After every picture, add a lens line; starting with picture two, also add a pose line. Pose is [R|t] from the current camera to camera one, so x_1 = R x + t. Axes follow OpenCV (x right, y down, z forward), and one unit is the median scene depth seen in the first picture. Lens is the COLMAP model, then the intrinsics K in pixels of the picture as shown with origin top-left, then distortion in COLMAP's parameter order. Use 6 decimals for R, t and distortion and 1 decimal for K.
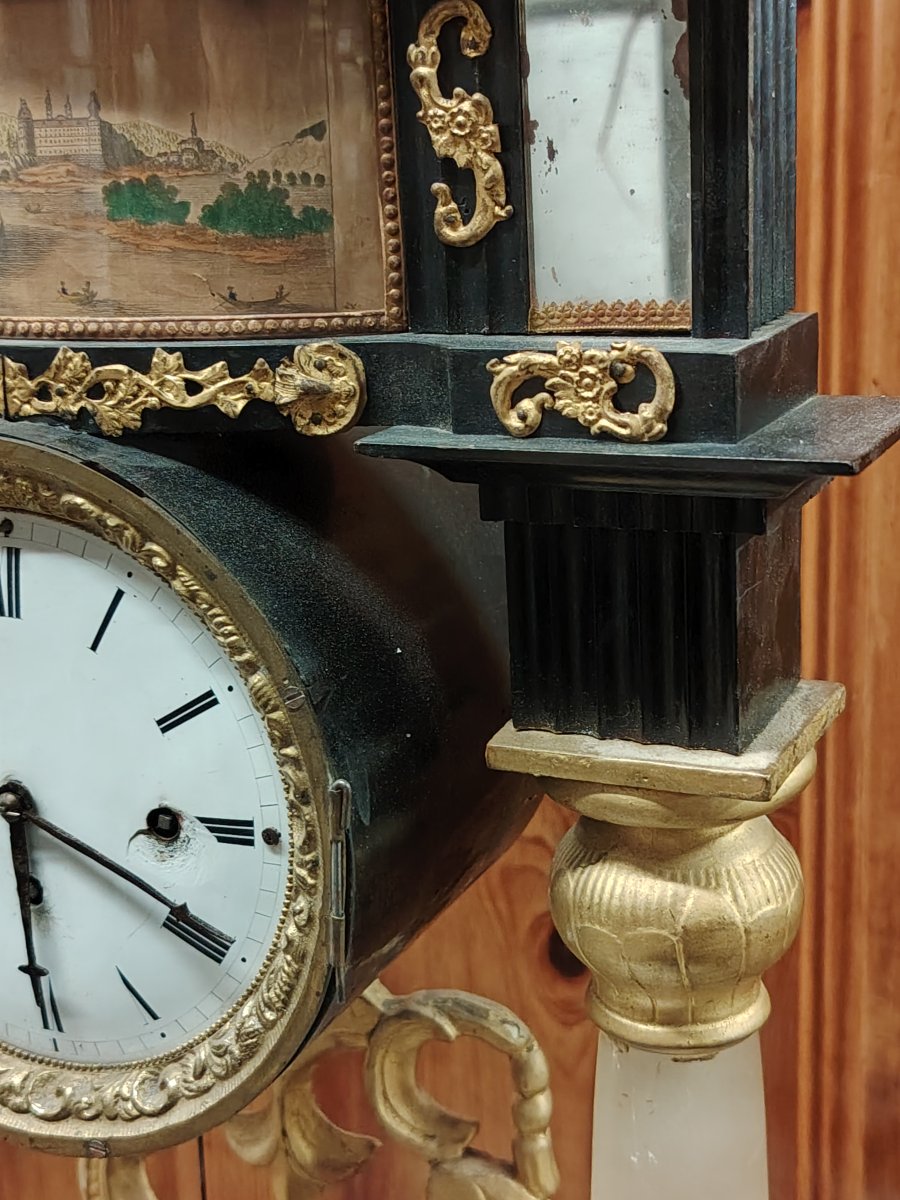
lens RADIAL K [[1920.1, 0, 450.0], [0, 1920.1, 600.0], [0, 0, 1]] dist [0.407383, -2.416503]
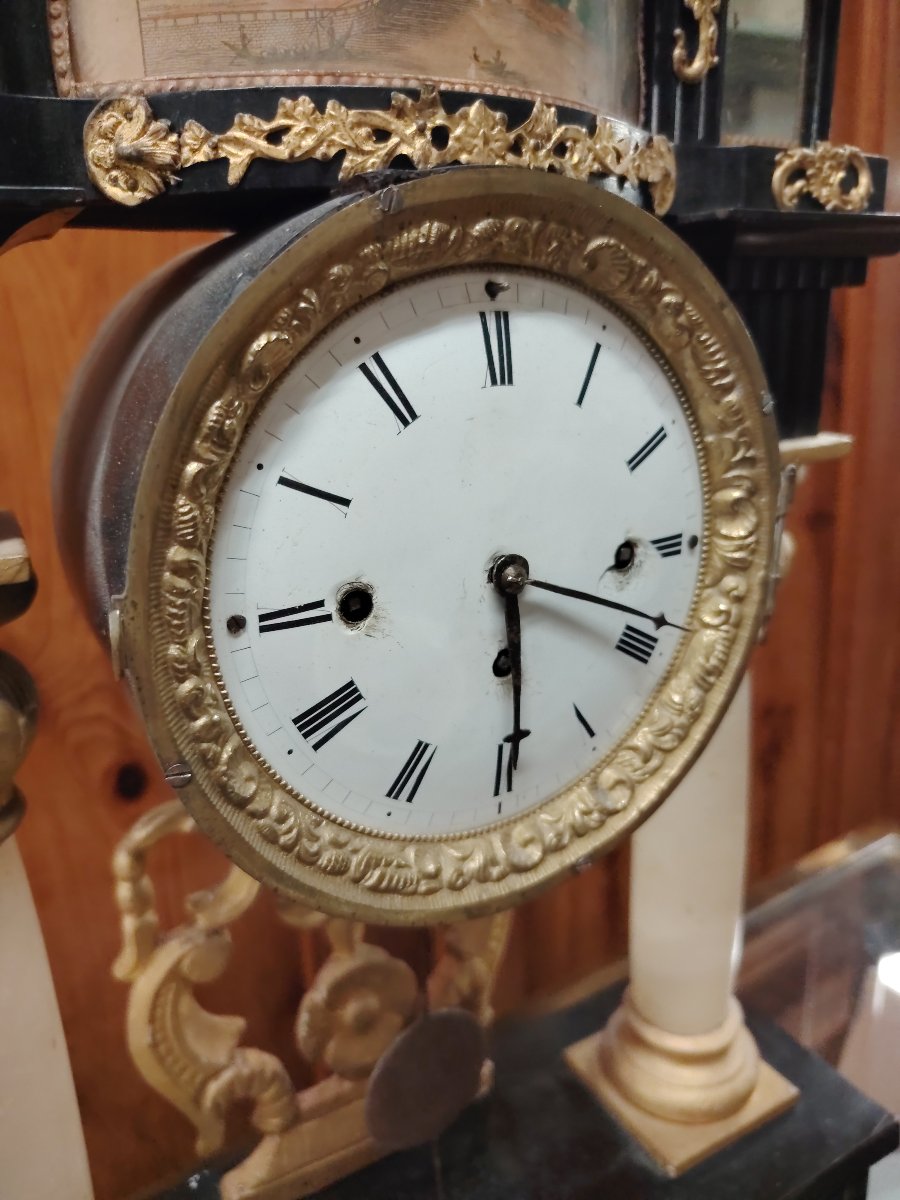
lens RADIAL K [[904.2, 0, 450.0], [0, 904.2, 600.0], [0, 0, 1]] dist [-0.039118, 0.002354]
pose [[0.574842, -0.221301, 0.787771, -0.637616], [0.212365, 0.970094, 0.117555, 0.056891], [-0.790227, 0.099719, 0.604647, 0.770602]]
